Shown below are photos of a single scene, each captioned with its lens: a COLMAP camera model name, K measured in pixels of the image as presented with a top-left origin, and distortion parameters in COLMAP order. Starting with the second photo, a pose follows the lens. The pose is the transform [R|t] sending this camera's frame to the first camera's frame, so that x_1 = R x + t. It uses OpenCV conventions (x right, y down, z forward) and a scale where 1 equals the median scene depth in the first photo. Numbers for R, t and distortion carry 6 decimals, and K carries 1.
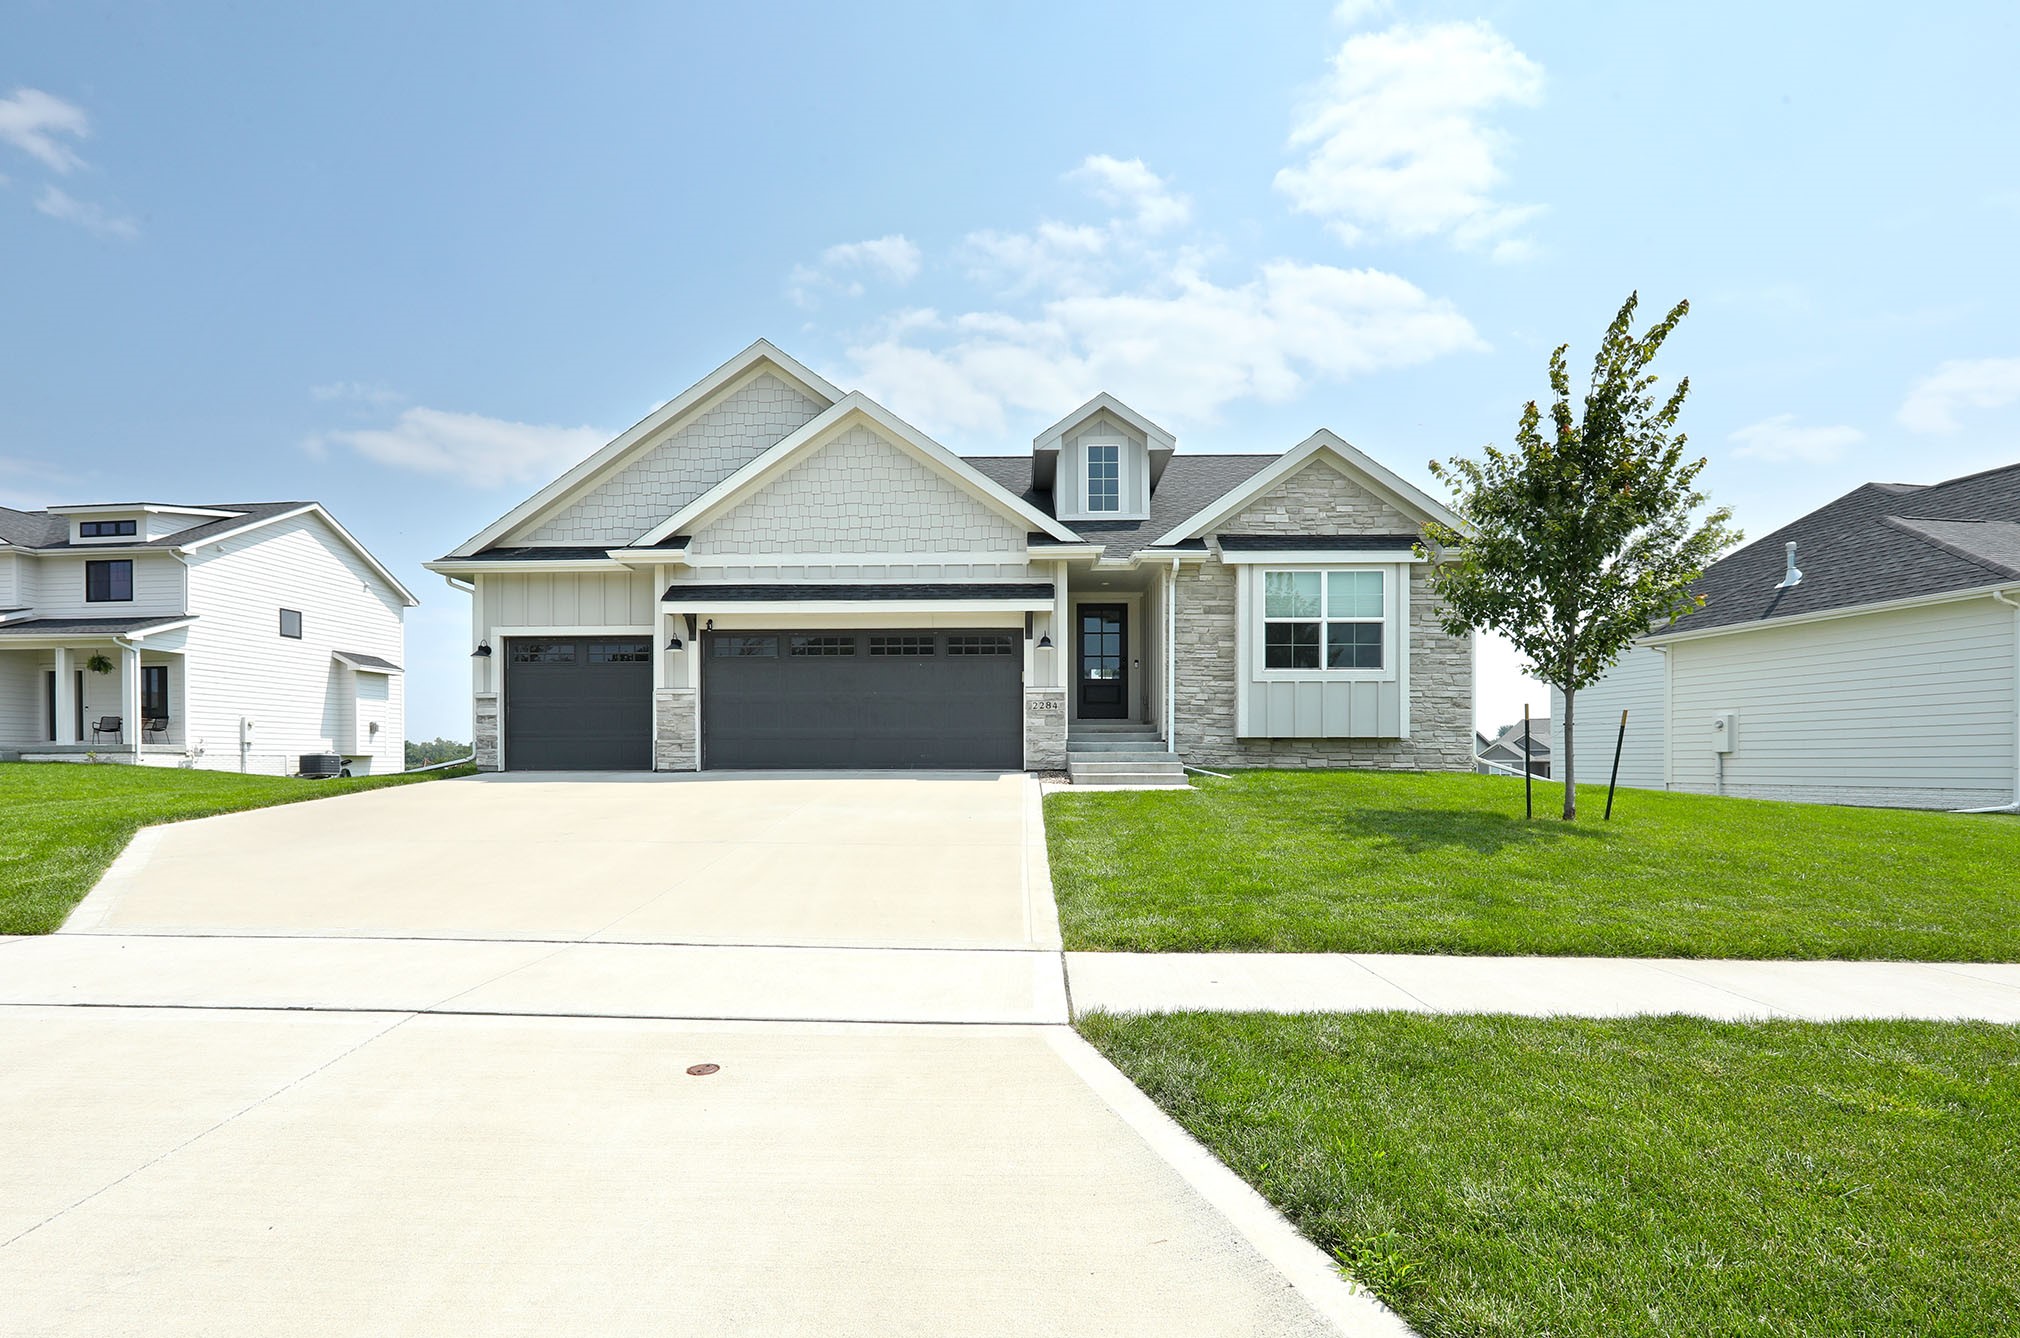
lens RADIAL K [[958.6, 0, 1018.6], [0, 958.6, 673.9], [0, 0, 1]] dist [-0.029562, -0.000108]
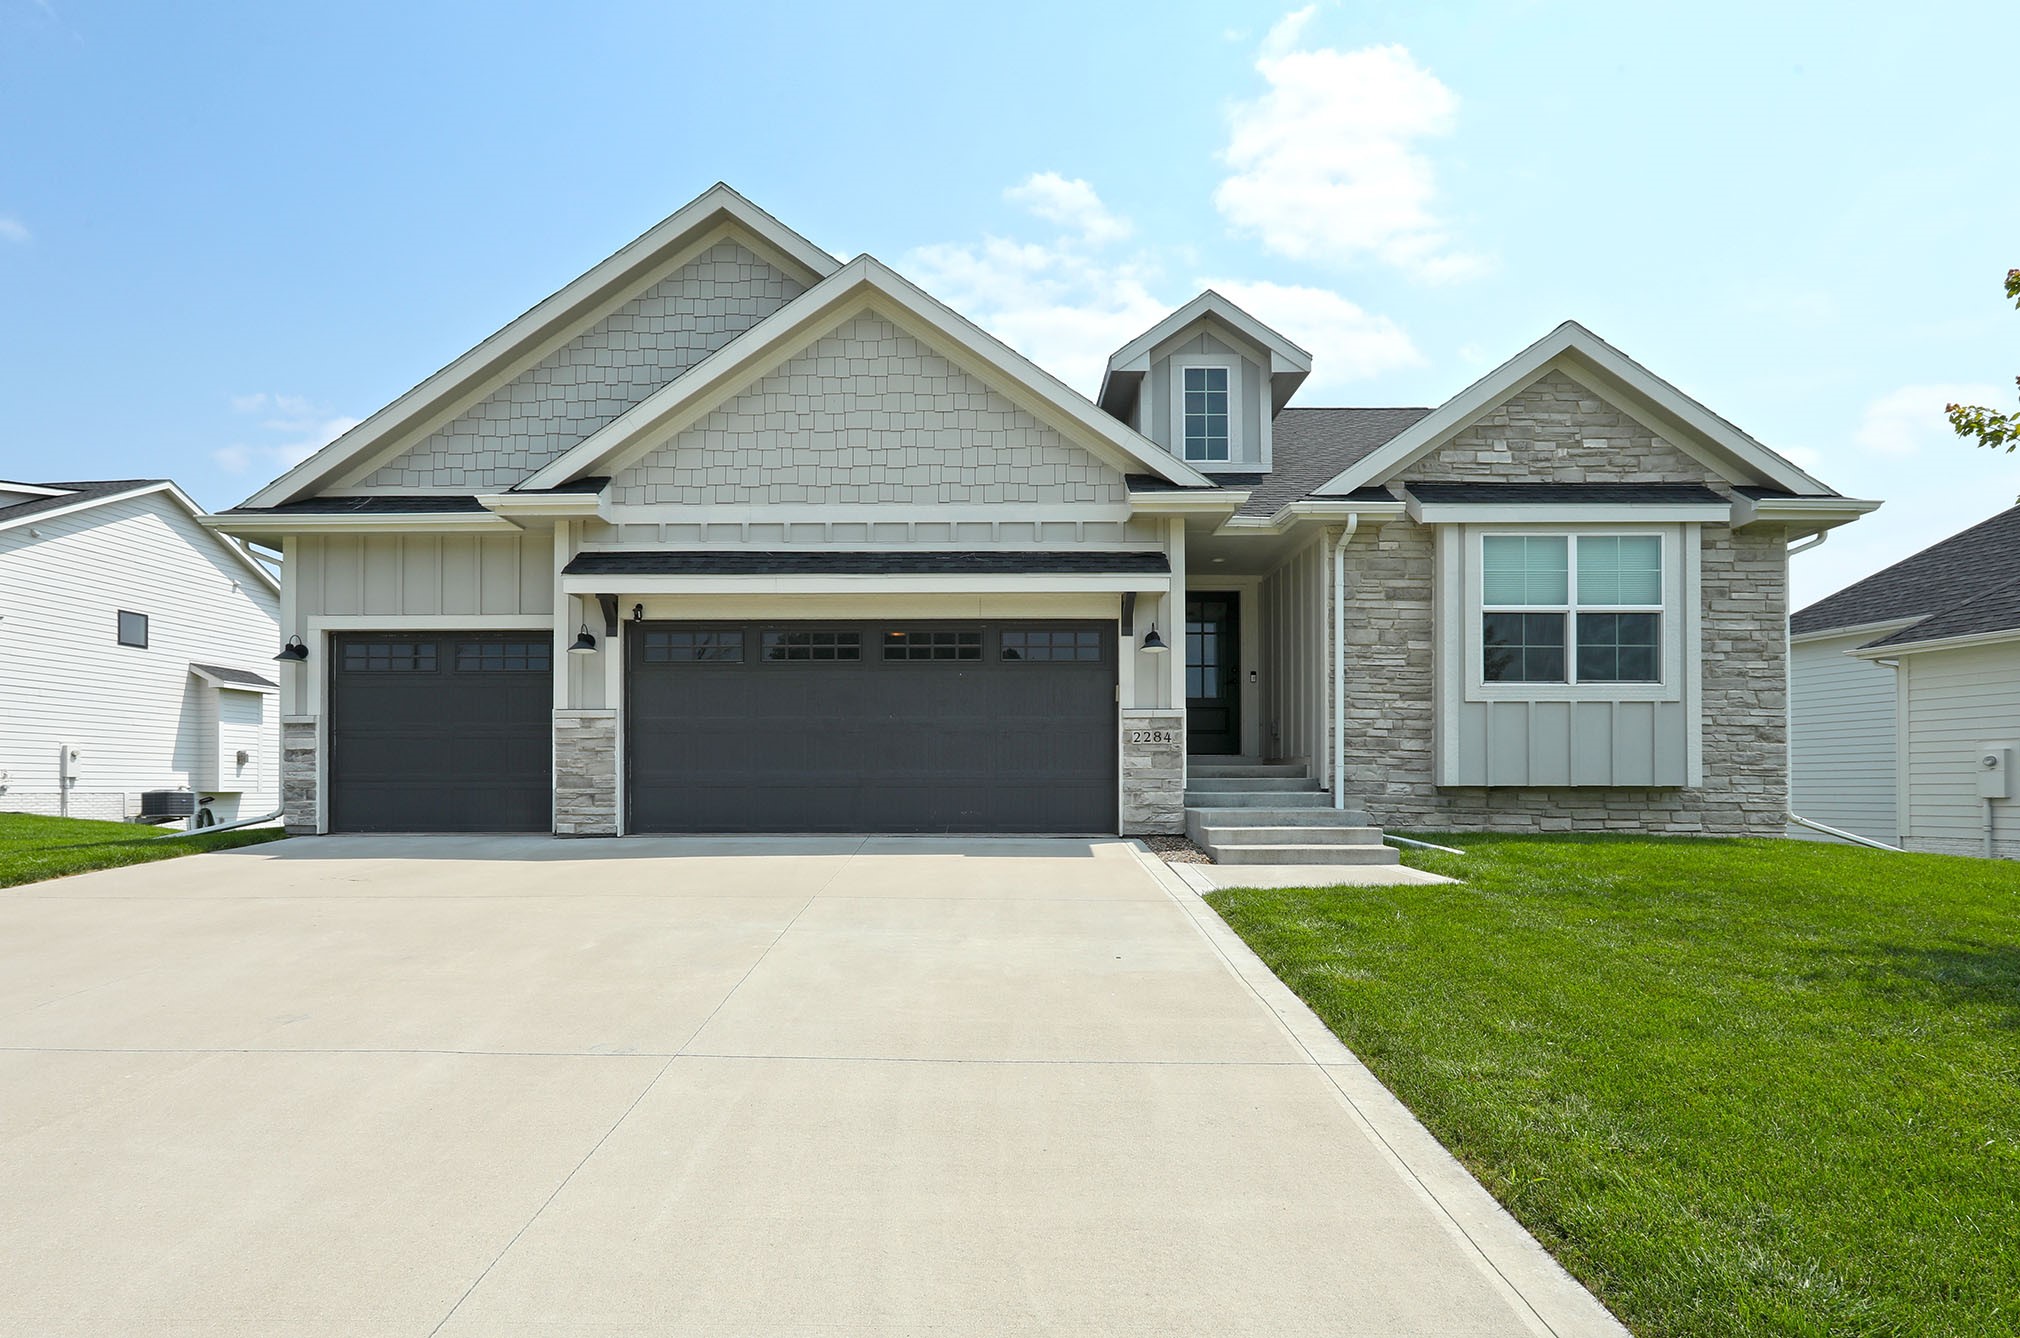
lens RADIAL K [[958.6, 0, 970.4], [0, 958.6, 691.5], [0, 0, 1]] dist [-0.029562, -0.000108]
pose [[0.999915, 0.002844, 0.012721, -0.104061], [-0.002751, 0.999969, -0.007330, 0.006827], [-0.012741, 0.007294, 0.999892, 0.342707]]
